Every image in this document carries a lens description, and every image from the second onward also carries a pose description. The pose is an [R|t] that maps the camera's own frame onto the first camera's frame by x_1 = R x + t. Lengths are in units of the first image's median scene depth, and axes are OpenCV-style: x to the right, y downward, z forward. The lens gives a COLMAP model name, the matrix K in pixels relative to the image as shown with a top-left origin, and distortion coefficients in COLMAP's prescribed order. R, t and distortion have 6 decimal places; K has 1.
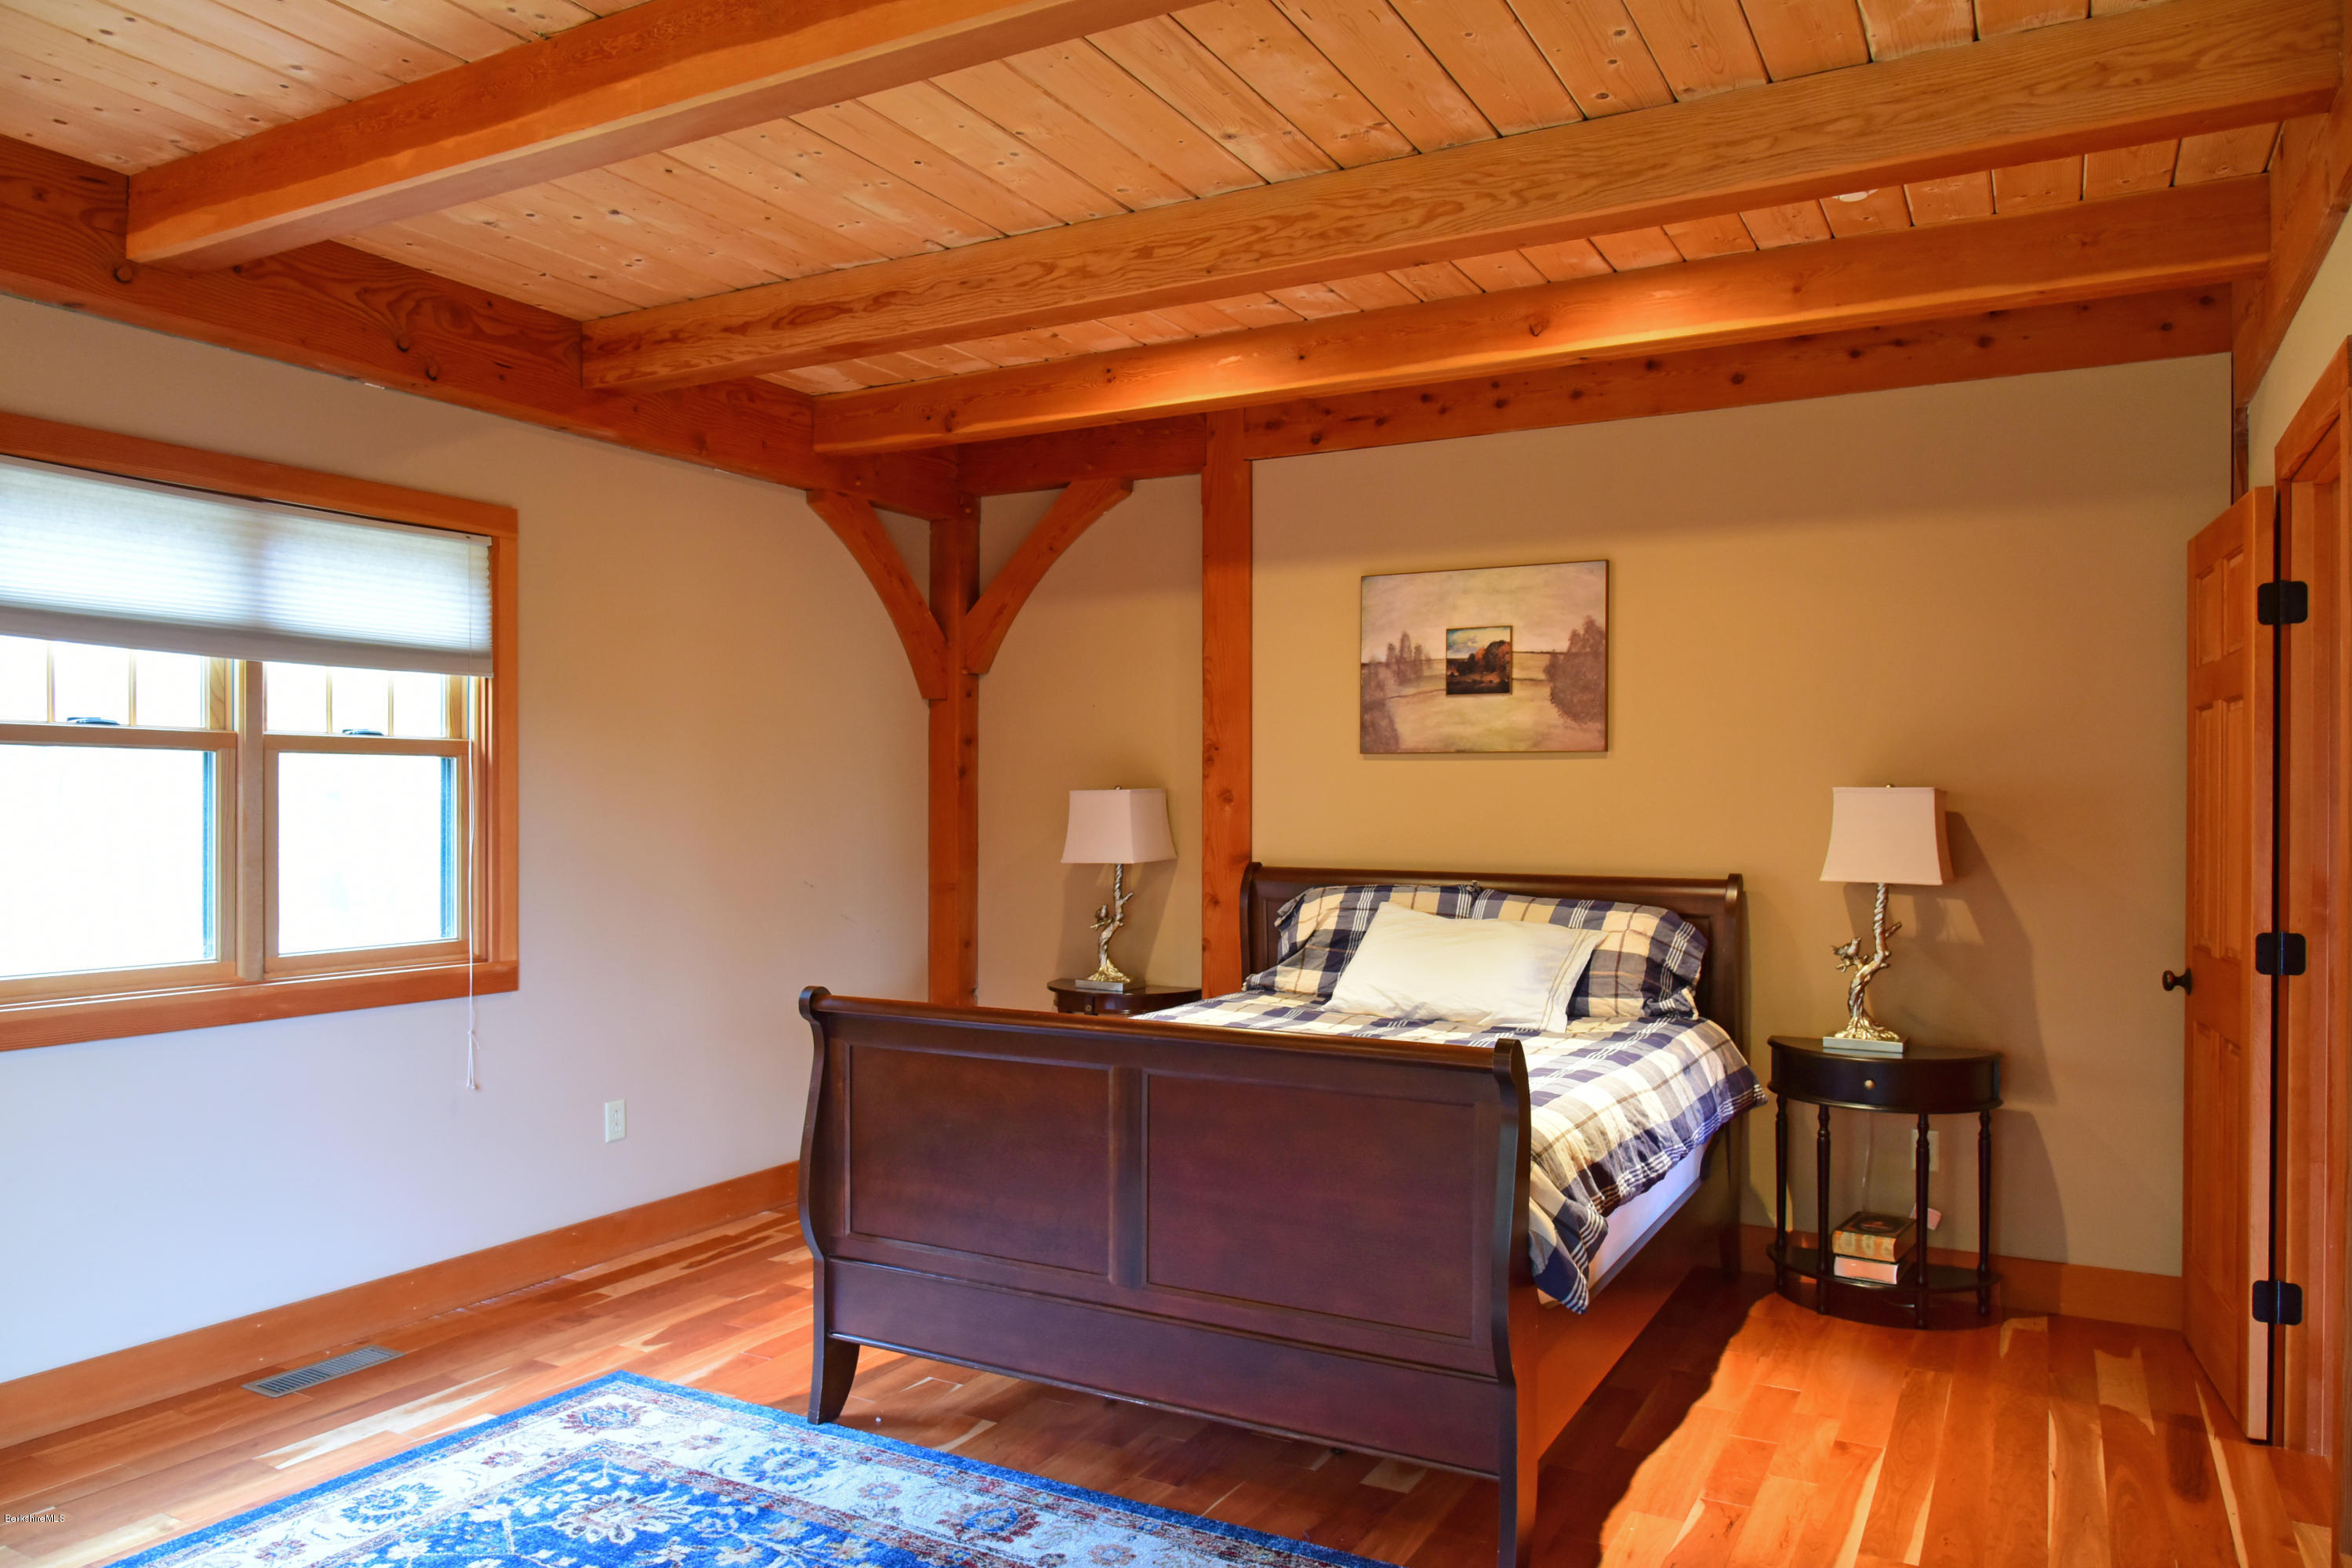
lens RADIAL K [[1634.0, 0, 1176.2], [0, 1634.0, 792.3], [0, 0, 1]] dist [-0.036439, 0.007471]
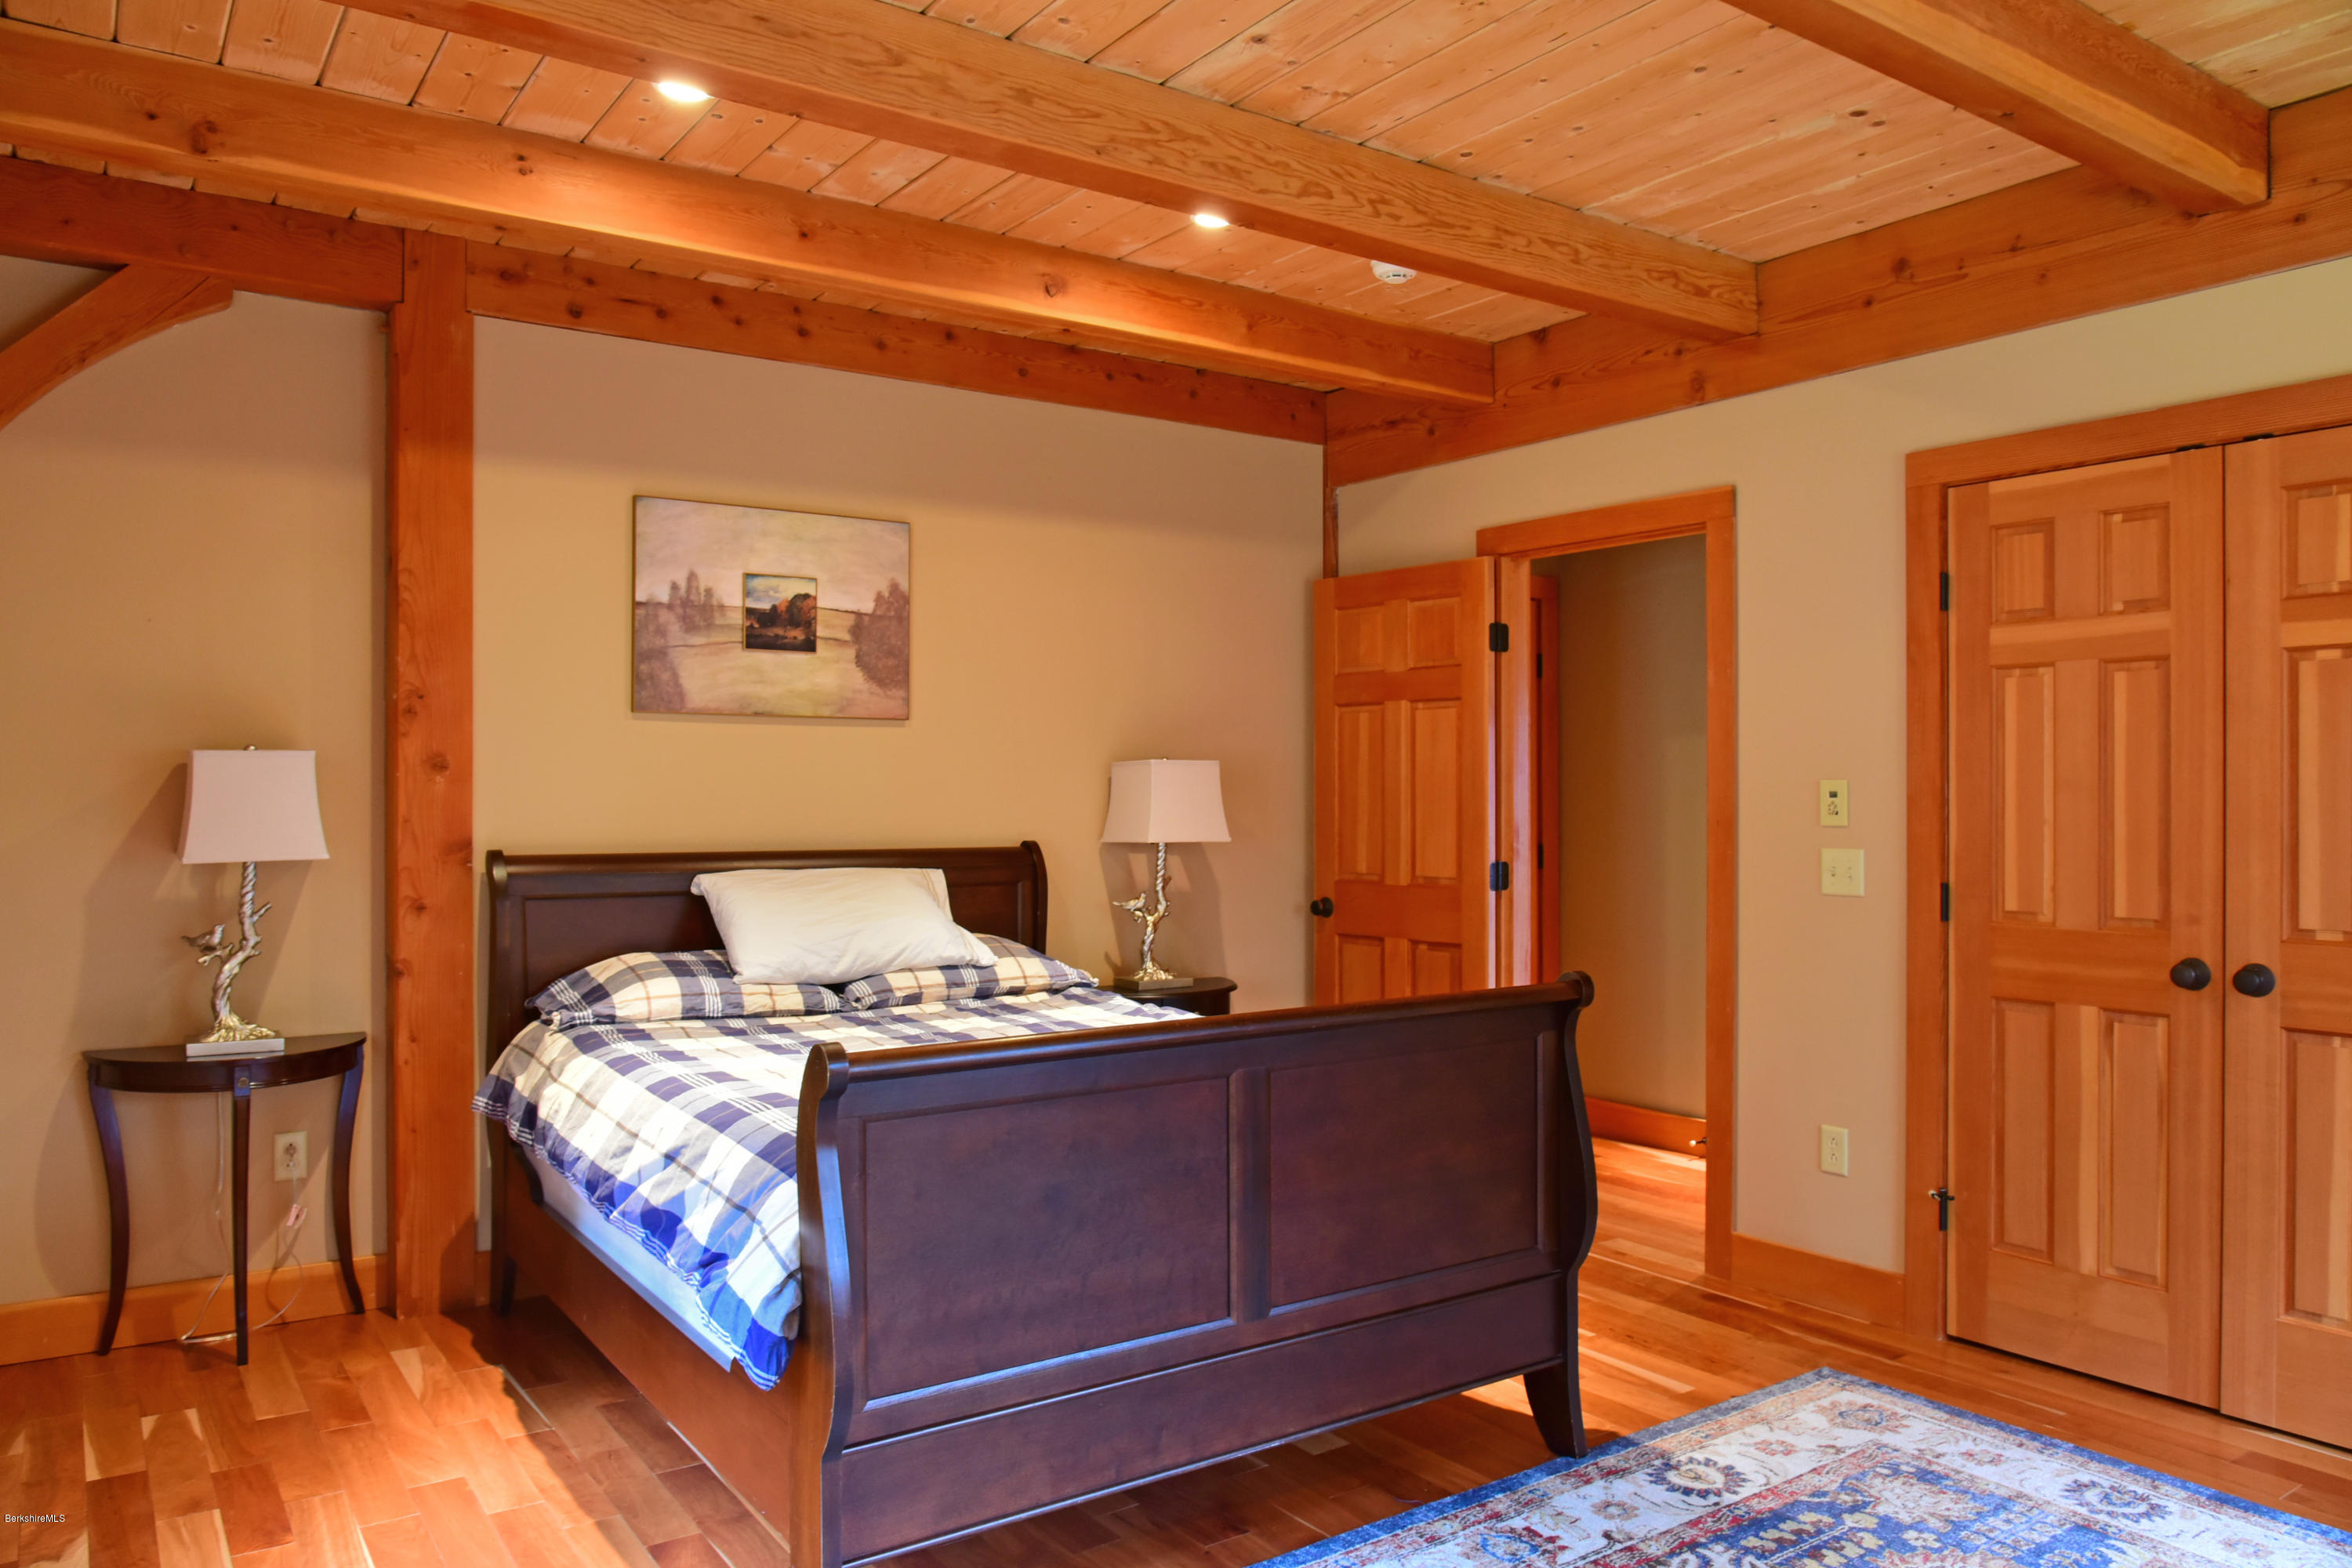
lens RADIAL K [[1634.0, 0, 1181.4], [0, 1634.0, 779.3], [0, 0, 1]] dist [-0.036439, 0.007471]
pose [[0.429303, 0.001727, 0.903159, -0.528940], [-0.005392, 0.999985, 0.000651, 0.008638], [-0.903145, -0.005149, 0.429306, 0.420225]]
